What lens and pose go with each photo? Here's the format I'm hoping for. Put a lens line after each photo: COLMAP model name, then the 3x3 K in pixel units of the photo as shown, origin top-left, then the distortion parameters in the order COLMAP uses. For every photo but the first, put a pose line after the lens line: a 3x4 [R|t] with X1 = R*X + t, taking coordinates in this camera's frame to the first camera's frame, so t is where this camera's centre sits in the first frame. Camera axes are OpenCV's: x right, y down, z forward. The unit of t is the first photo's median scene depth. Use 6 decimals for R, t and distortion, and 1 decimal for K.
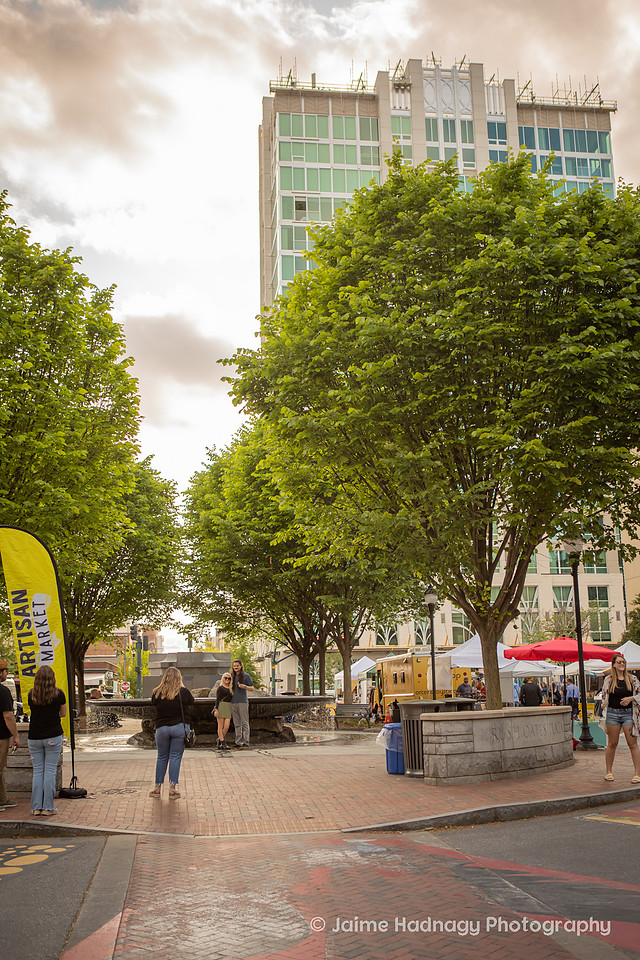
lens RADIAL K [[1449.1, 0, 320.2], [0, 1449.1, 379.9], [0, 0, 1]] dist [-0.060259, 0.140230]
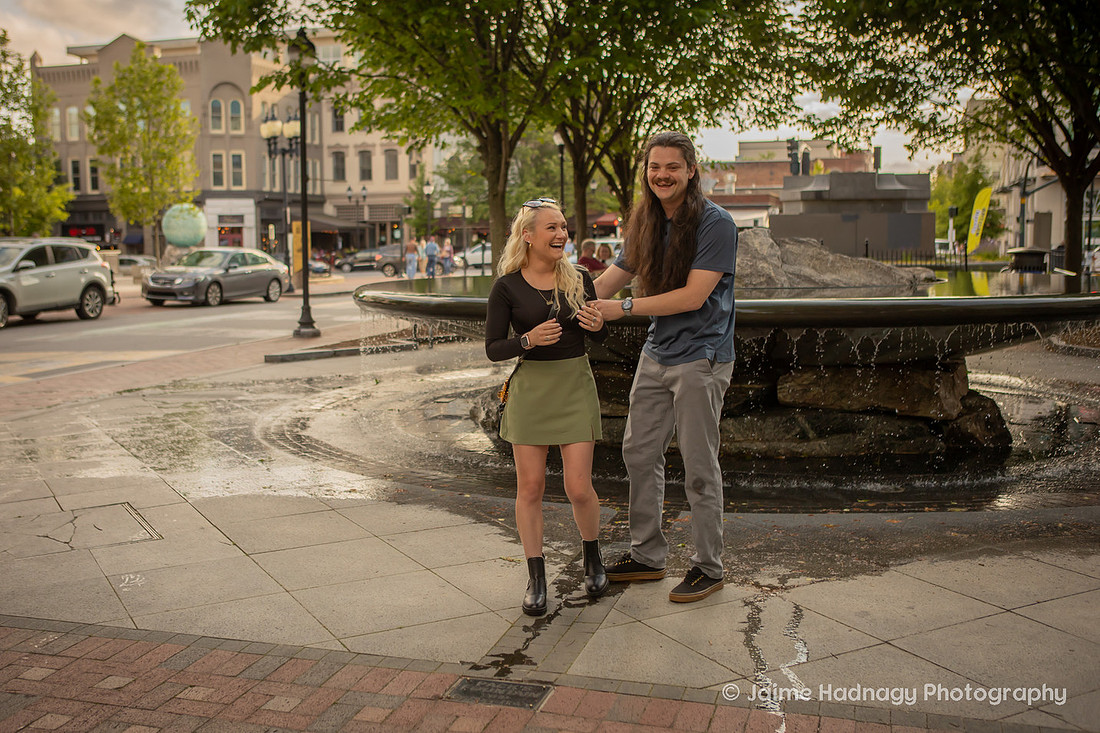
lens RADIAL K [[1208.6, 0, 514.1], [0, 1208.6, 324.9], [0, 0, 1]] dist [-0.074866, 0.132969]
pose [[0.899539, 0.044665, -0.434550, -0.003019], [0.083813, 0.958632, 0.272030, 0.118536], [0.428724, -0.281123, 0.858583, 0.581056]]
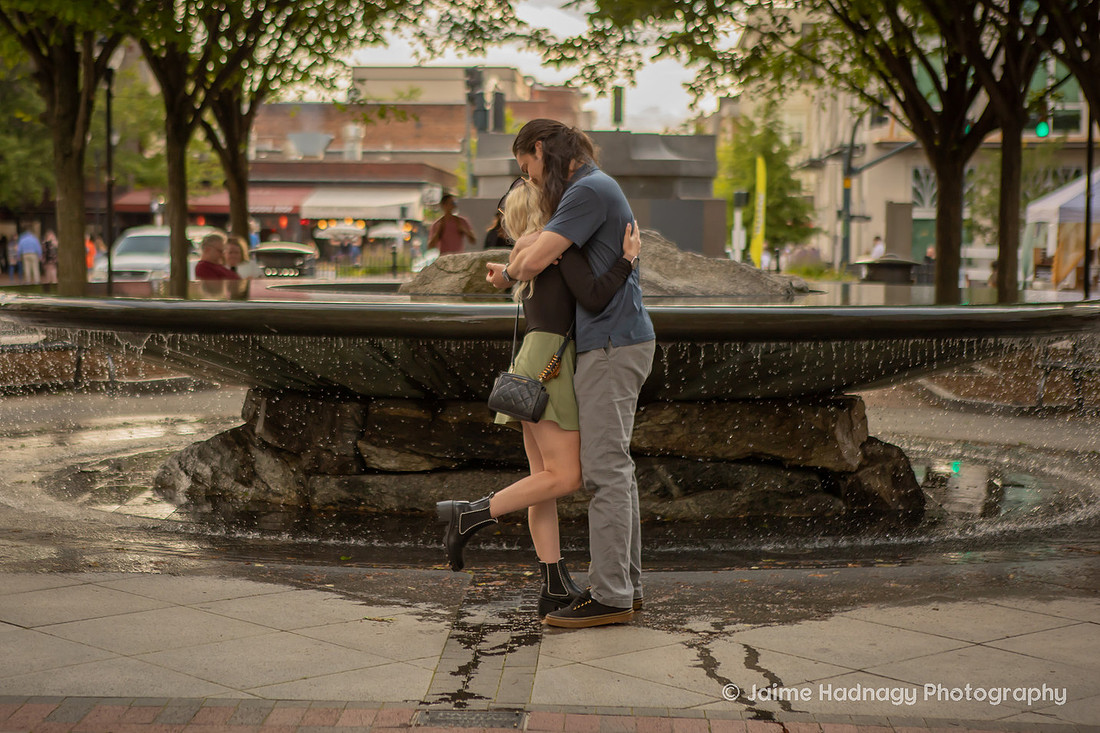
lens RADIAL K [[2370.9, 0, 447.8], [0, 2370.9, 295.5], [0, 0, 1]] dist [0.160857, -0.026223]
pose [[0.979400, 0.034585, -0.198946, -0.012752], [0.013870, 0.971375, 0.237147, 0.103644], [0.201453, -0.235021, 0.950885, 0.503503]]
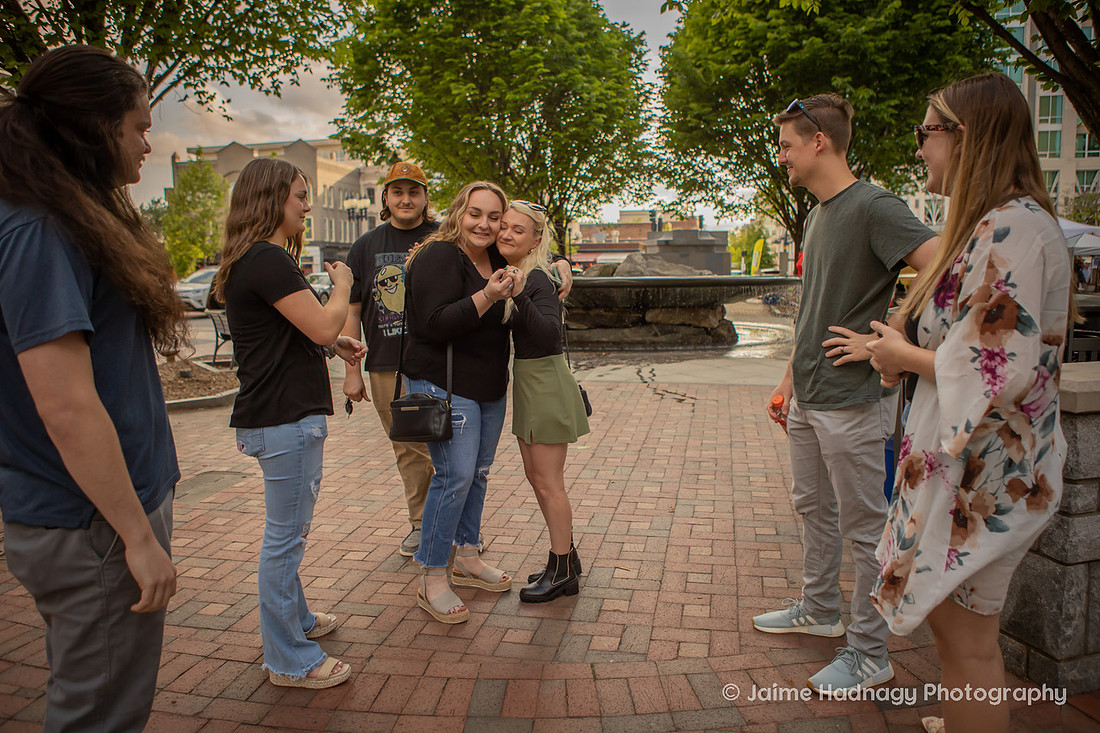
lens RADIAL K [[858.2, 0, 547.1], [0, 858.2, 377.4], [0, 0, 1]] dist [-0.117470, 0.097705]
pose [[0.939921, 0.051432, -0.337495, 0.026665], [0.063926, 0.944585, 0.321983, 0.098433], [0.335353, -0.324213, 0.884547, 0.457600]]
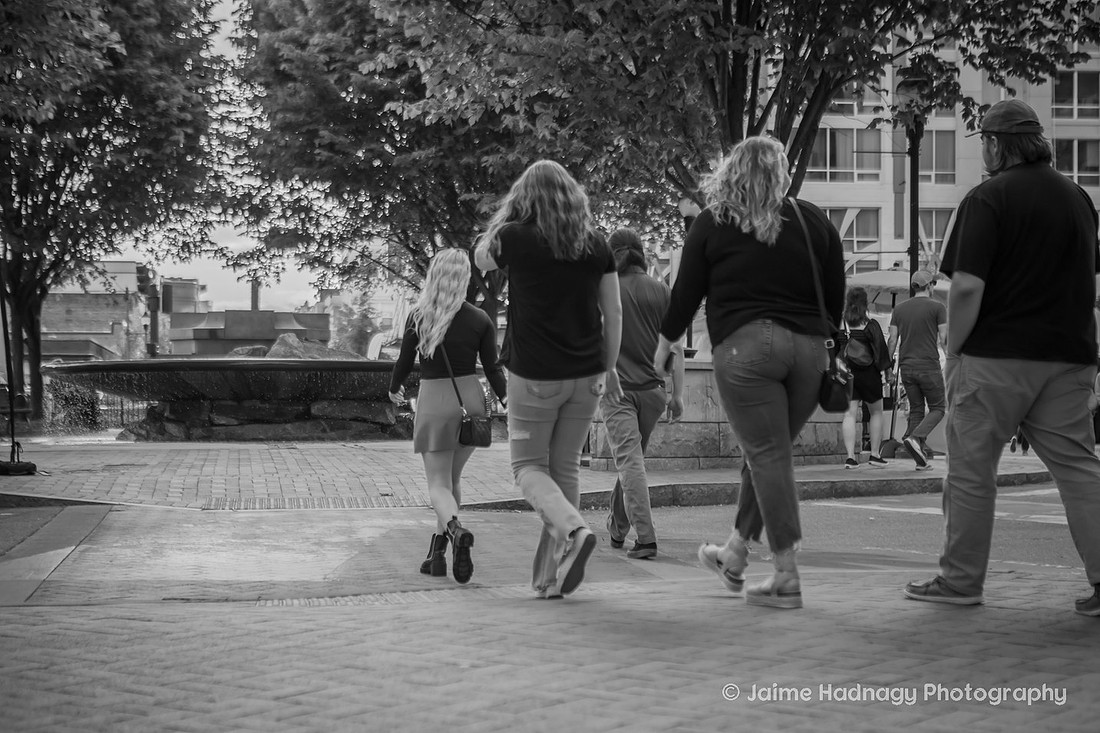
lens RADIAL K [[3297.8, 0, 604.8], [0, 3297.8, 366.1], [0, 0, 1]] dist [0.645260, 0.764051]
pose [[0.999762, 0.021614, 0.002817, 0.038805], [-0.021771, 0.983965, 0.177027, -0.007064], [0.001055, -0.177047, 0.984202, -0.200791]]
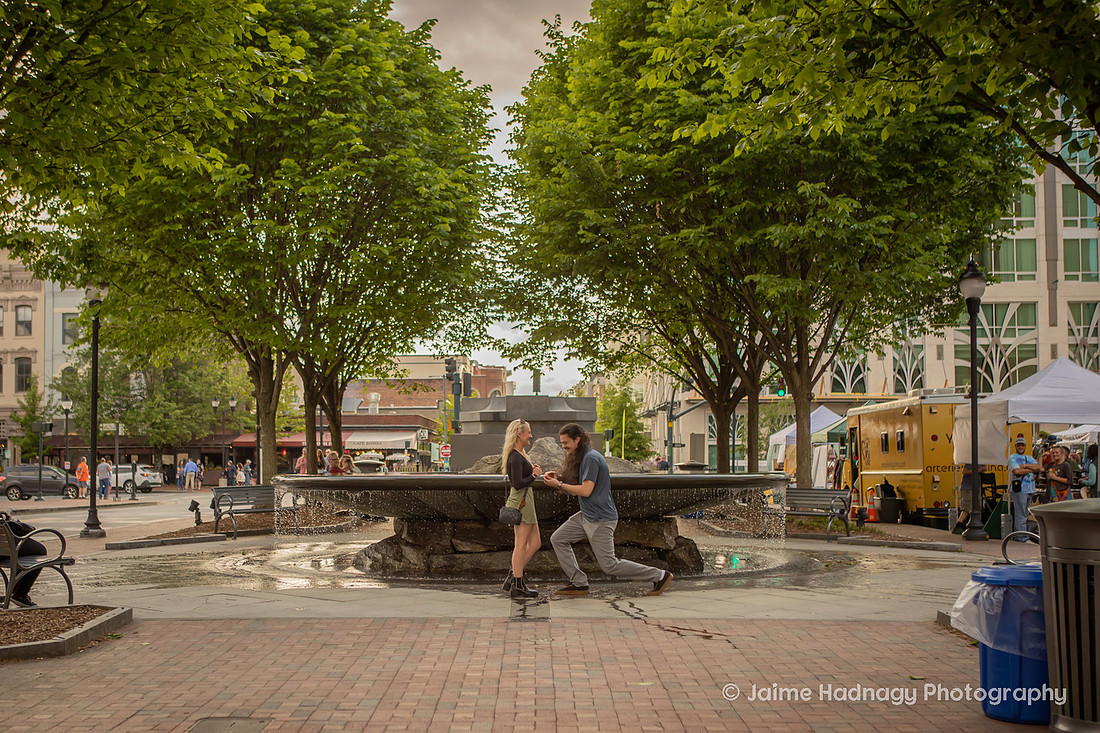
lens RADIAL K [[1660.5, 0, 455.3], [0, 1660.5, 396.8], [0, 0, 1]] dist [-0.060259, 0.140230]
pose [[0.986131, 0.010183, -0.165657, -0.005993], [0.018784, 0.984856, 0.172356, 0.077111], [0.164903, -0.173077, 0.971005, 0.360967]]
